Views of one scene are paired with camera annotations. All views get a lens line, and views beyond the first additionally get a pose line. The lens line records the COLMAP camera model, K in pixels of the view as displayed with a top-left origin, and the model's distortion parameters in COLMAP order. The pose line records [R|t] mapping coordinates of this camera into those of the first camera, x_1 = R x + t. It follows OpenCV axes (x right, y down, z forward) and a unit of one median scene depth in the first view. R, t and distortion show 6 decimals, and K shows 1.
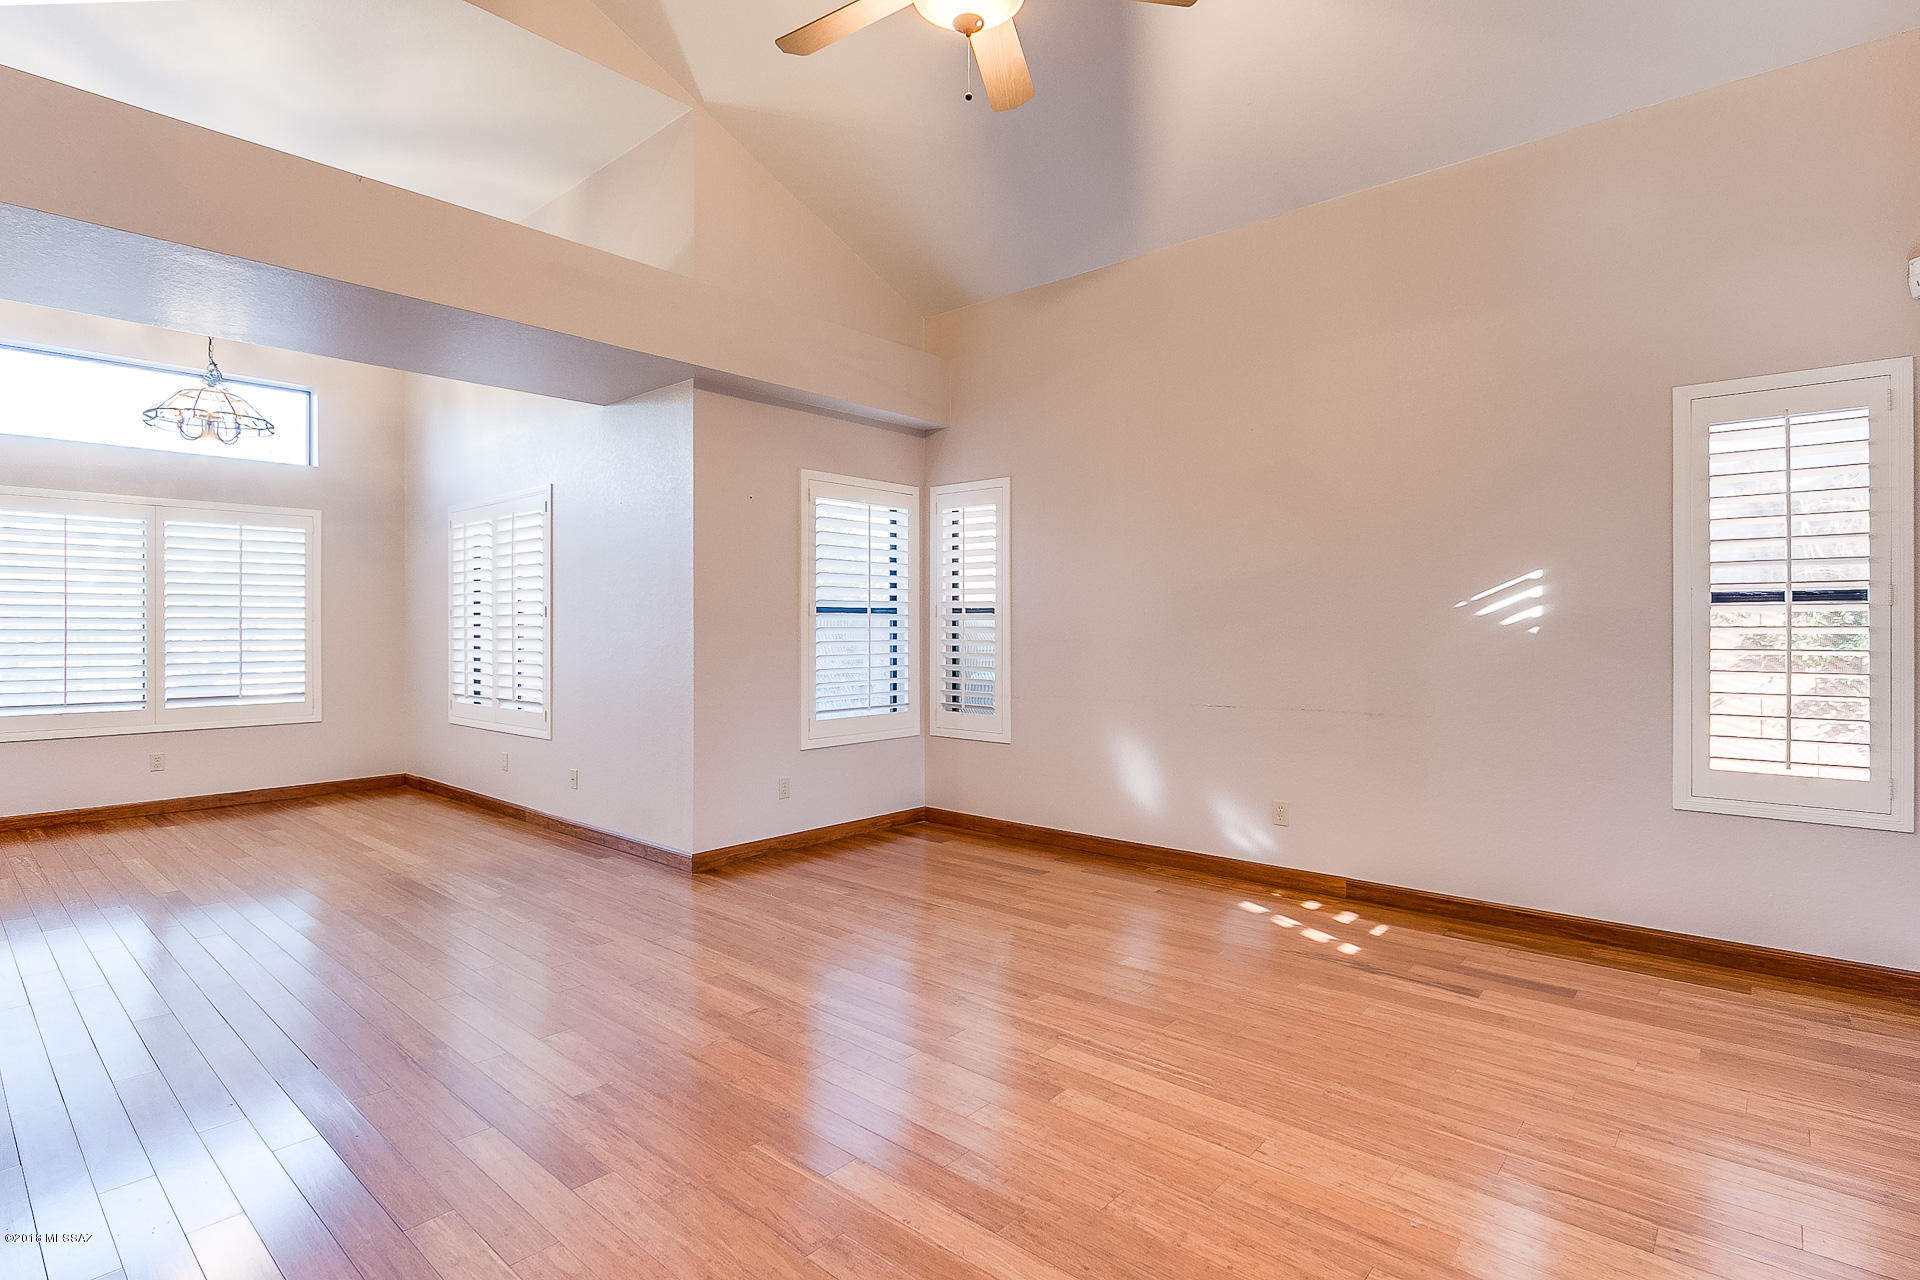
lens RADIAL K [[921.4, 0, 959.4], [0, 921.4, 634.1], [0, 0, 1]] dist [-0.017680, 0.004069]
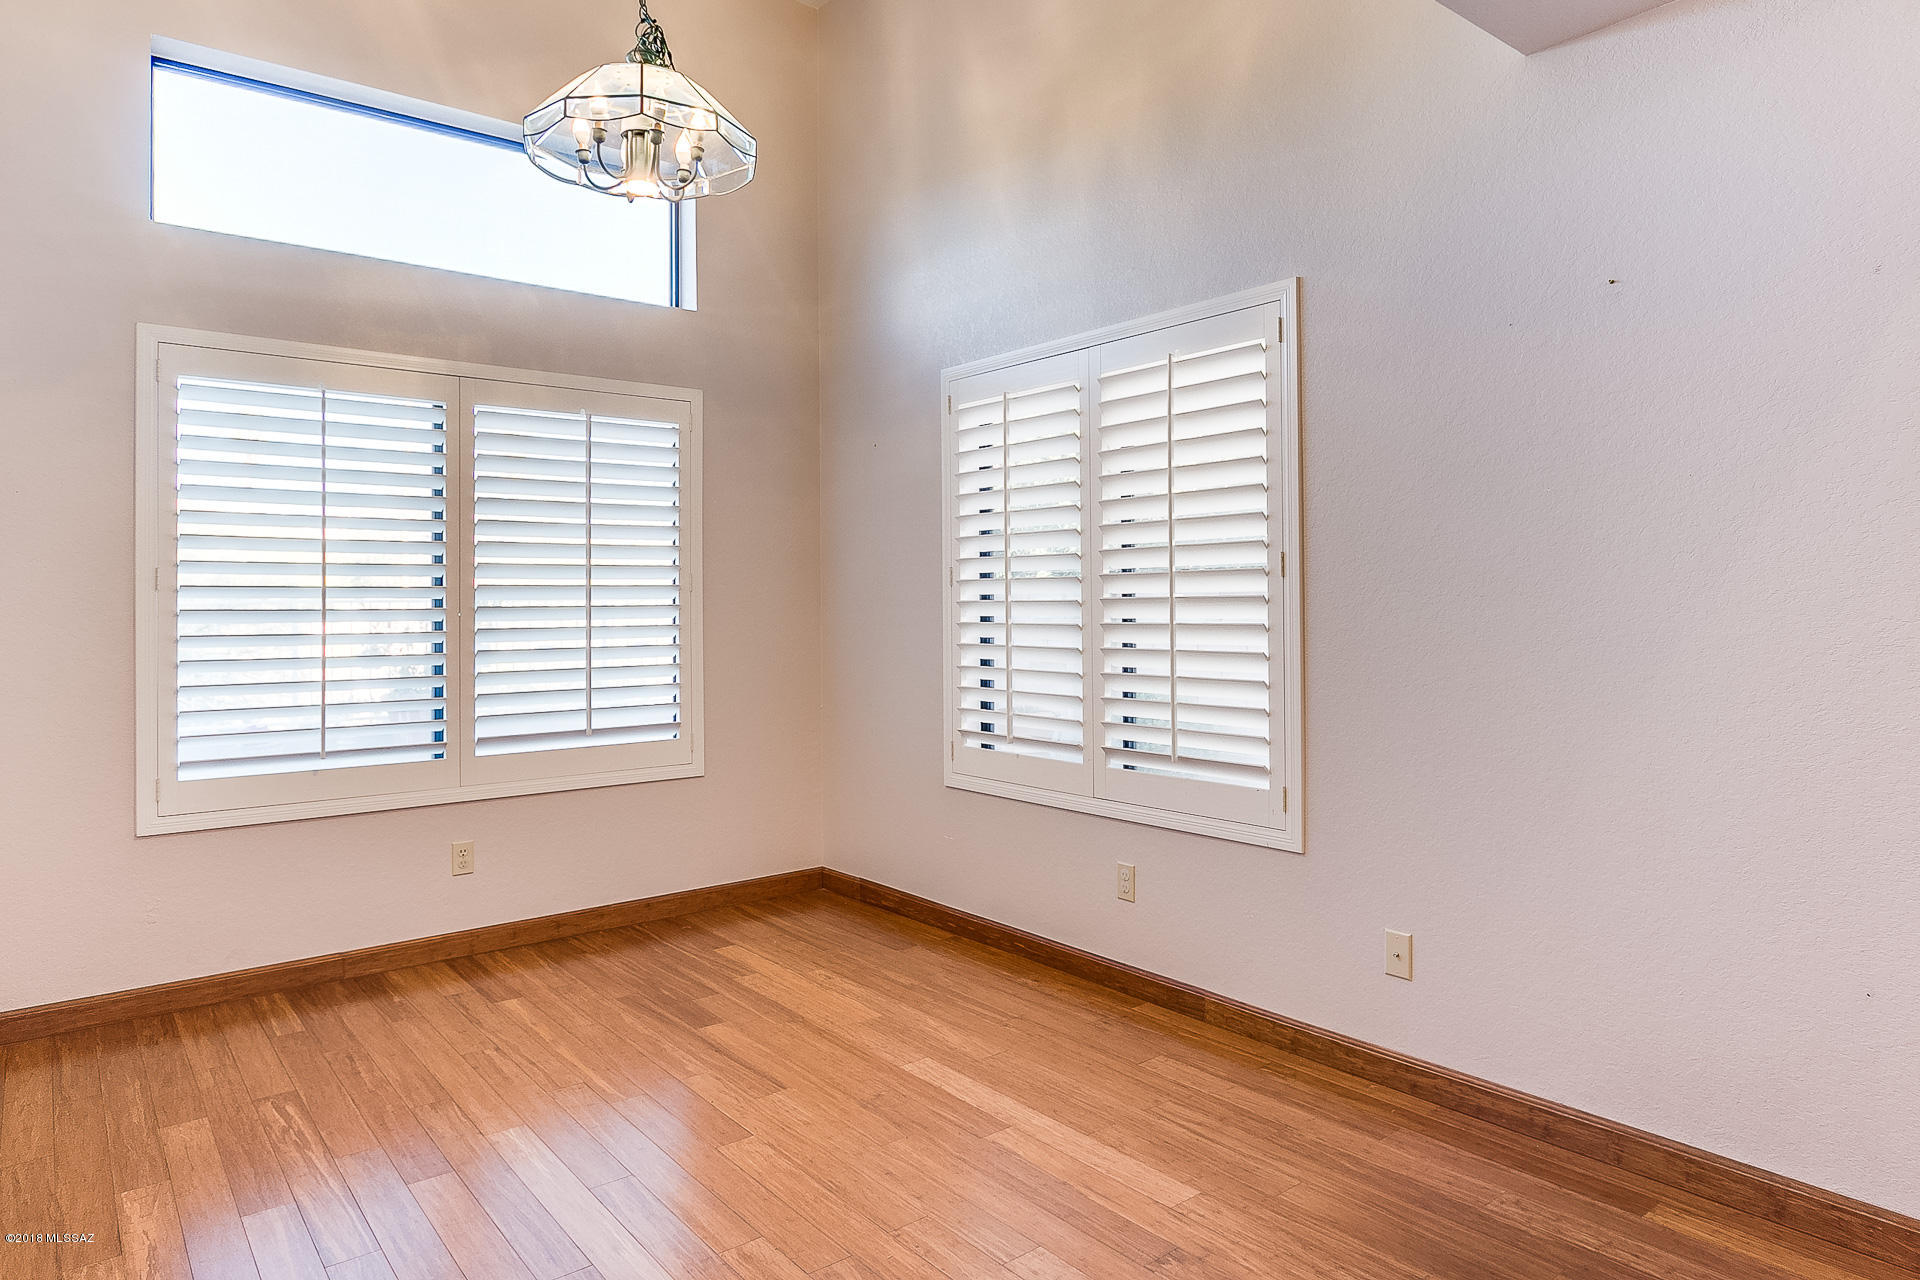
lens RADIAL K [[1115.2, 0, 918.9], [0, 1115.2, 600.1], [0, 0, 1]] dist [-0.016546, 0.007516]
pose [[0.981774, -0.004935, -0.189988, -0.478464], [0.003080, 0.999945, -0.010060, -0.002246], [0.190027, 0.009291, 0.981735, 0.398958]]
